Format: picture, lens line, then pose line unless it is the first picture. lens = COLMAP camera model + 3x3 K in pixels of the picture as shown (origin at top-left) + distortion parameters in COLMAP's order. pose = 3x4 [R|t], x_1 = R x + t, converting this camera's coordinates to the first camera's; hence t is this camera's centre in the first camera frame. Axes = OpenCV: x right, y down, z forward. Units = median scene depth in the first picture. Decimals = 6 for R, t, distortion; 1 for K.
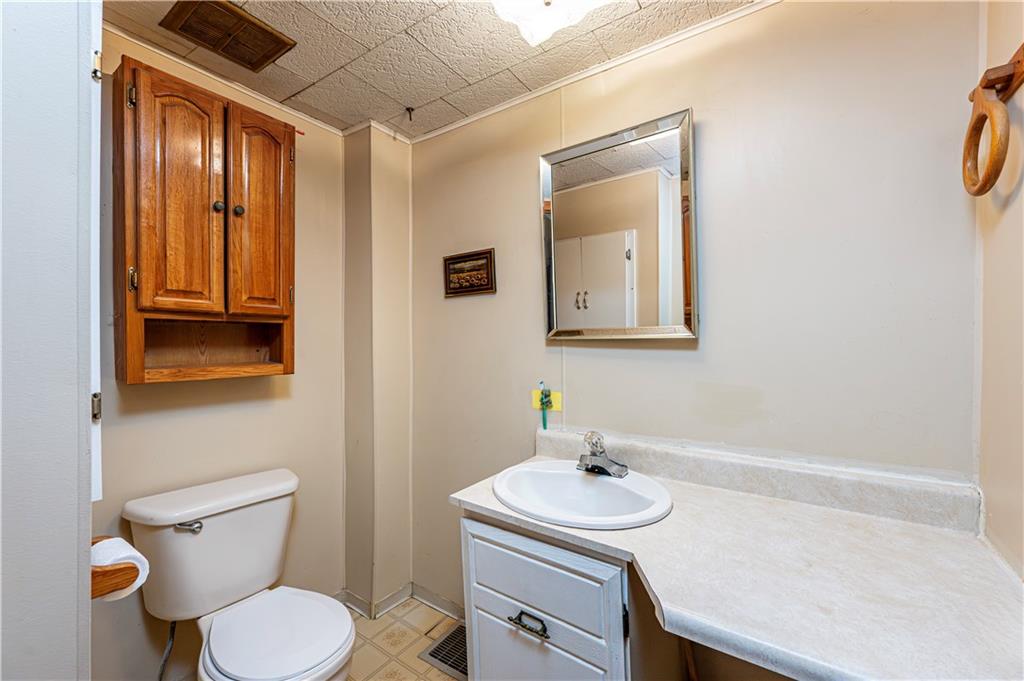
lens RADIAL K [[411.3, 0, 514.0], [0, 411.3, 337.4], [0, 0, 1]] dist [-0.003368, 0.000135]
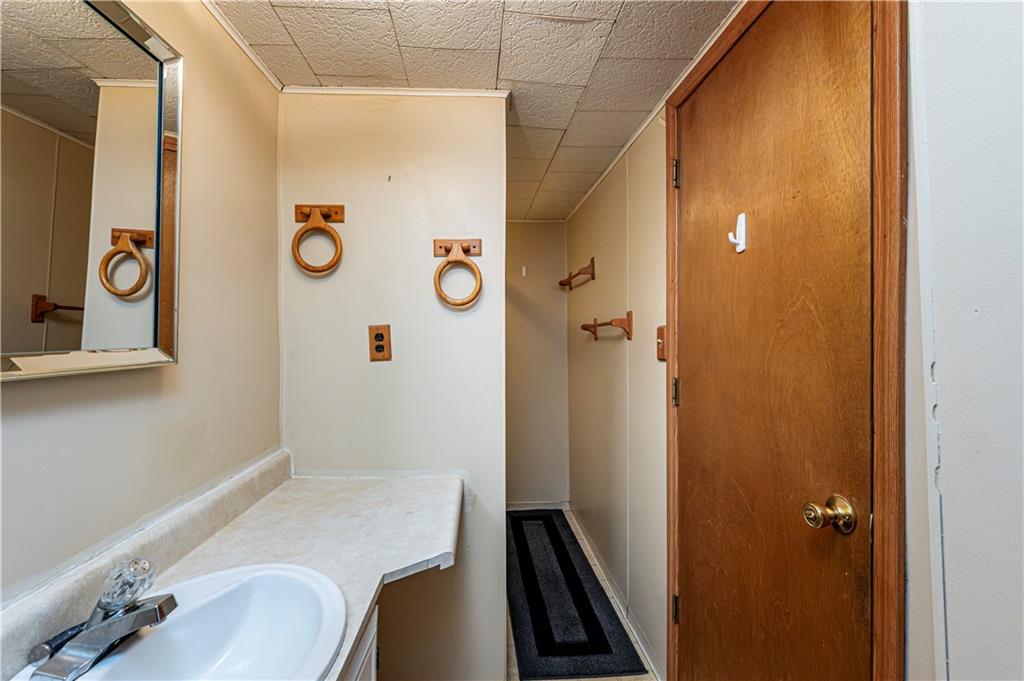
lens RADIAL K [[411.3, 0, 511.2], [0, 411.3, 340.2], [0, 0, 1]] dist [-0.003368, 0.000135]
pose [[-0.628640, 0.015541, 0.777541, -0.635003], [0.007148, 0.999874, -0.014206, -0.029048], [-0.777663, -0.003373, -0.628672, 1.272114]]
